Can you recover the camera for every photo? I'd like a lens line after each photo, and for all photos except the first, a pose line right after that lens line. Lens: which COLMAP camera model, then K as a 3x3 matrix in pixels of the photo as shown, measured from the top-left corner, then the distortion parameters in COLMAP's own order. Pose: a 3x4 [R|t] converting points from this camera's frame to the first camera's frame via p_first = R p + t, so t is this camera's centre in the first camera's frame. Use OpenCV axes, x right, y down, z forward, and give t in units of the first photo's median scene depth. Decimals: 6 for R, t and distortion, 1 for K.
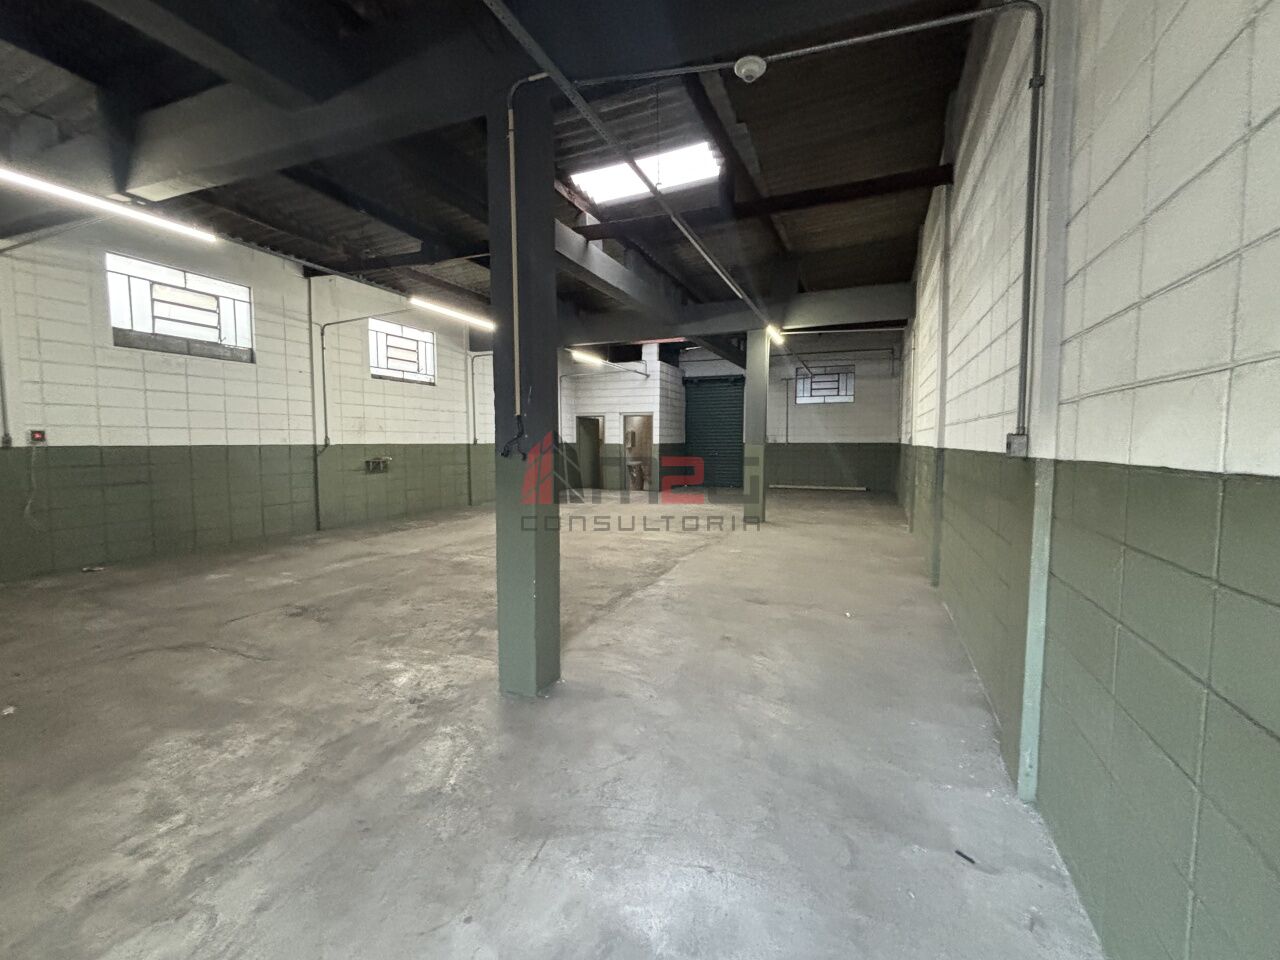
lens RADIAL K [[554.9, 0, 640.4], [0, 554.9, 481.1], [0, 0, 1]] dist [-0.000670, 0.000067]
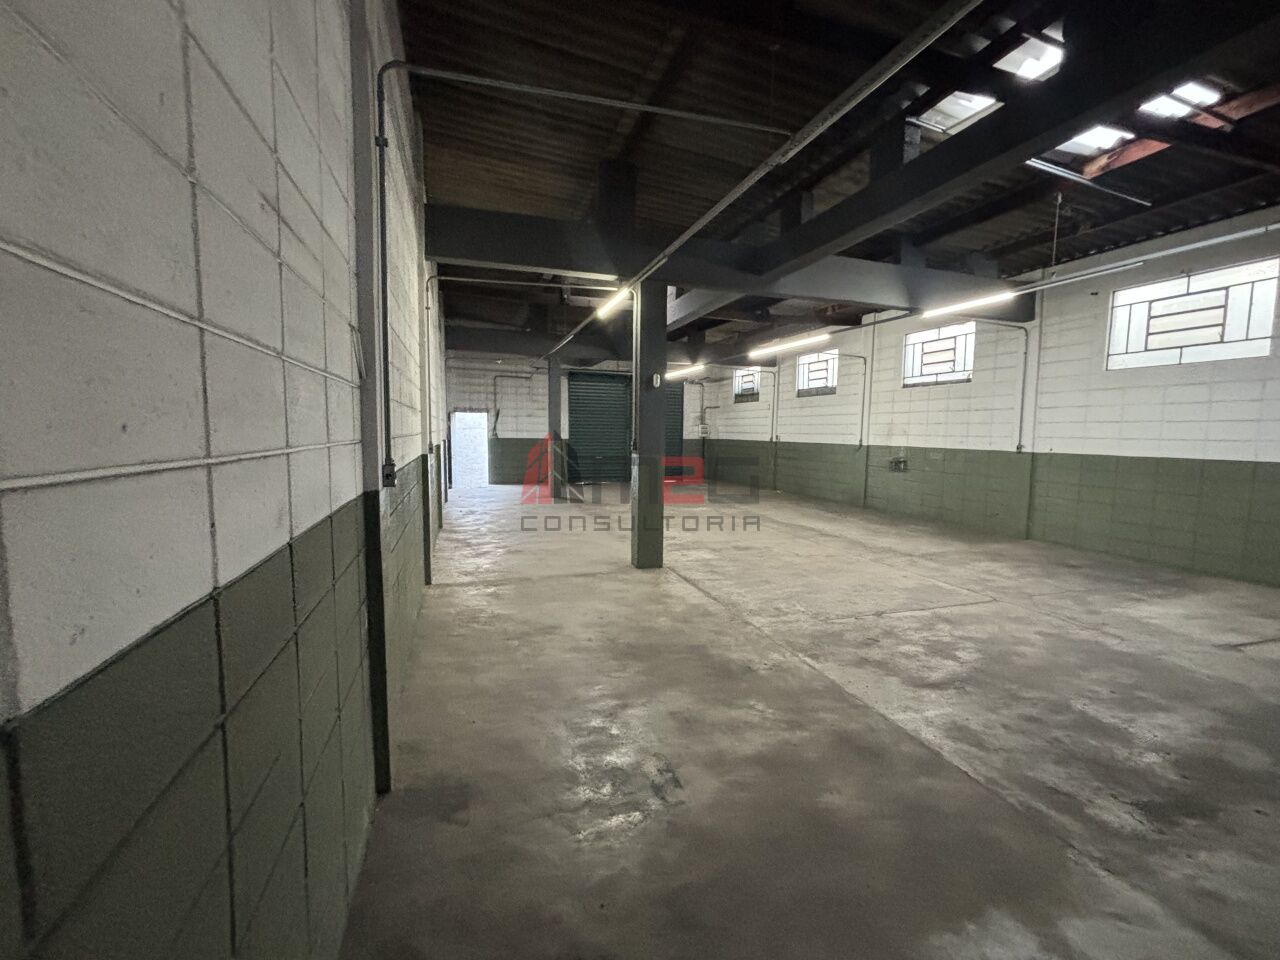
lens RADIAL K [[554.9, 0, 640.4], [0, 554.9, 481.1], [0, 0, 1]] dist [-0.000670, 0.000067]
pose [[-0.756620, 0.052382, -0.651753, 0.669371], [-0.057750, 0.987537, 0.146411, -0.132307], [0.651300, 0.148416, -0.744165, 1.515795]]
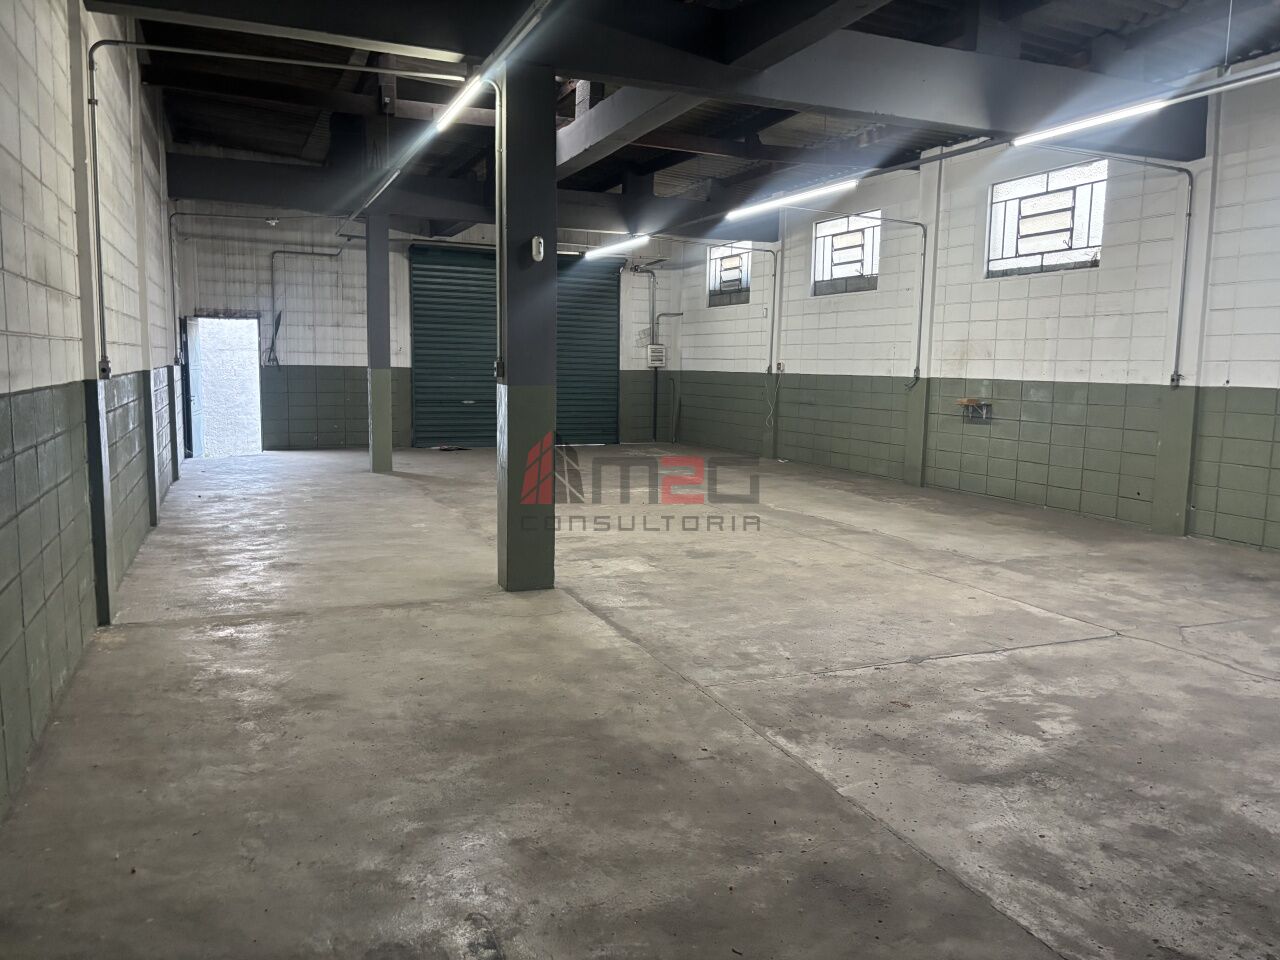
lens RADIAL K [[968.9, 0, 640.0], [0, 968.9, 480.0], [0, 0, 1]] dist [0.026607, -0.000747]
pose [[-0.701497, 0.076001, -0.708608, 0.633058], [-0.066644, 0.982945, 0.171399, -0.120169], [0.709550, 0.167460, -0.684468, 1.527534]]
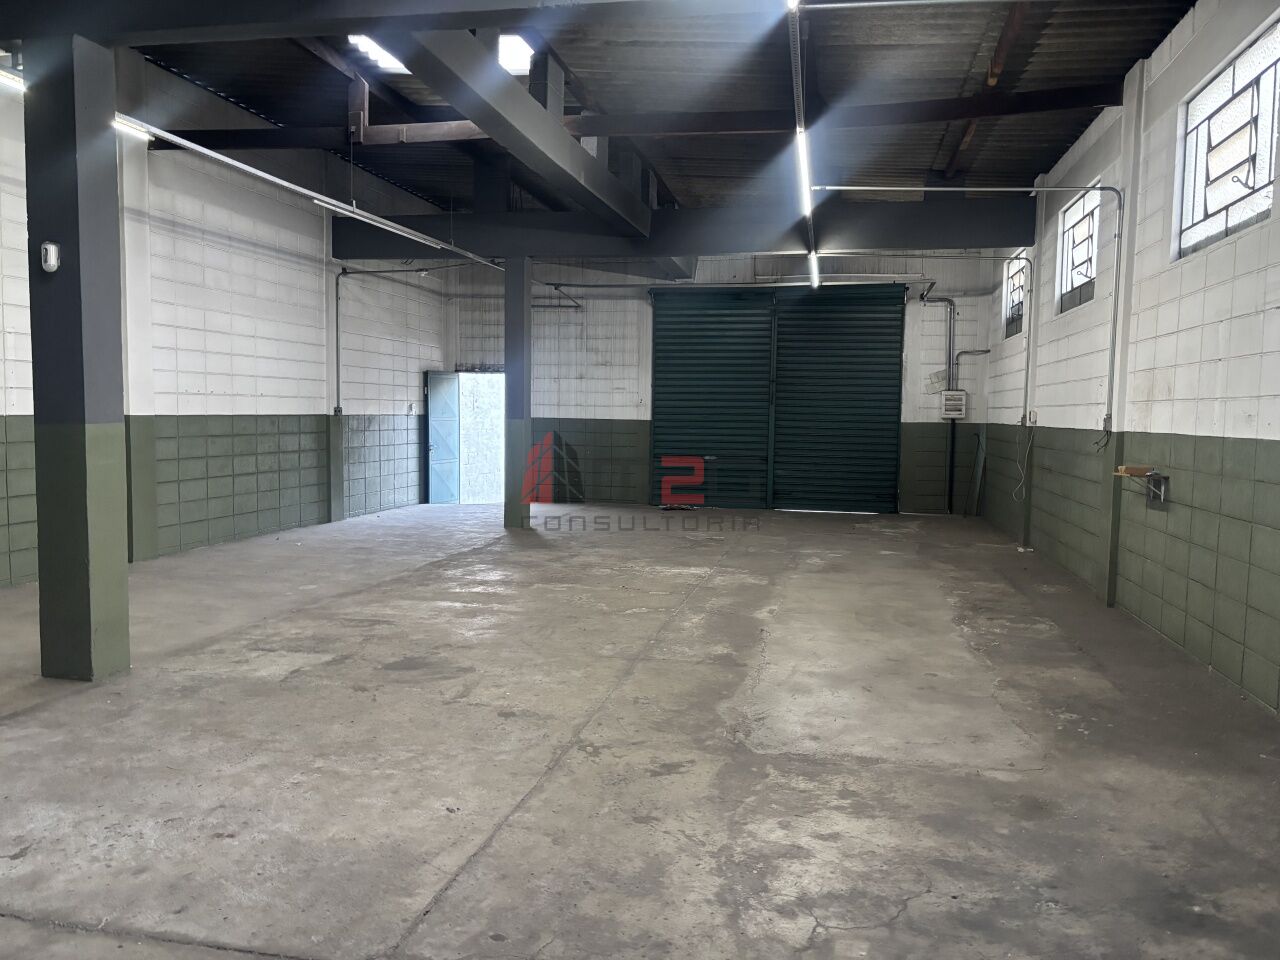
lens RADIAL K [[968.9, 0, 640.0], [0, 968.9, 480.0], [0, 0, 1]] dist [0.026607, -0.000747]
pose [[-0.982645, 0.002359, -0.185482, 0.006077], [-0.024445, 0.989552, 0.142088, -0.122759], [0.183879, 0.144156, -0.972321, 1.605652]]
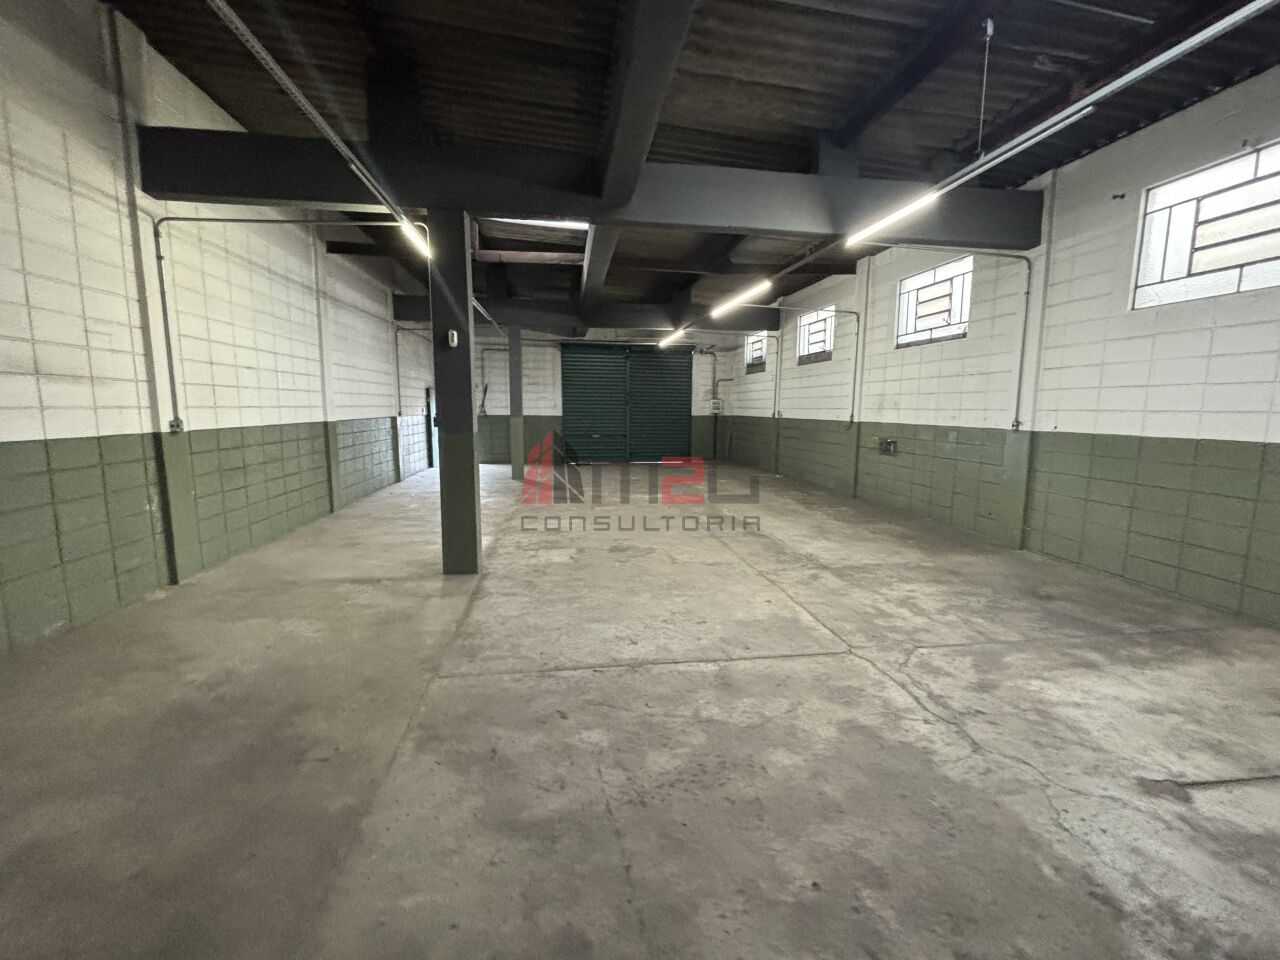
lens RADIAL K [[554.9, 0, 640.4], [0, 554.9, 481.1], [0, 0, 1]] dist [-0.000670, 0.000067]
pose [[-0.857108, 0.065059, -0.511012, 0.341603], [-0.041345, 0.980104, 0.194129, -0.132956], [0.513475, 0.187517, -0.837366, 1.572233]]
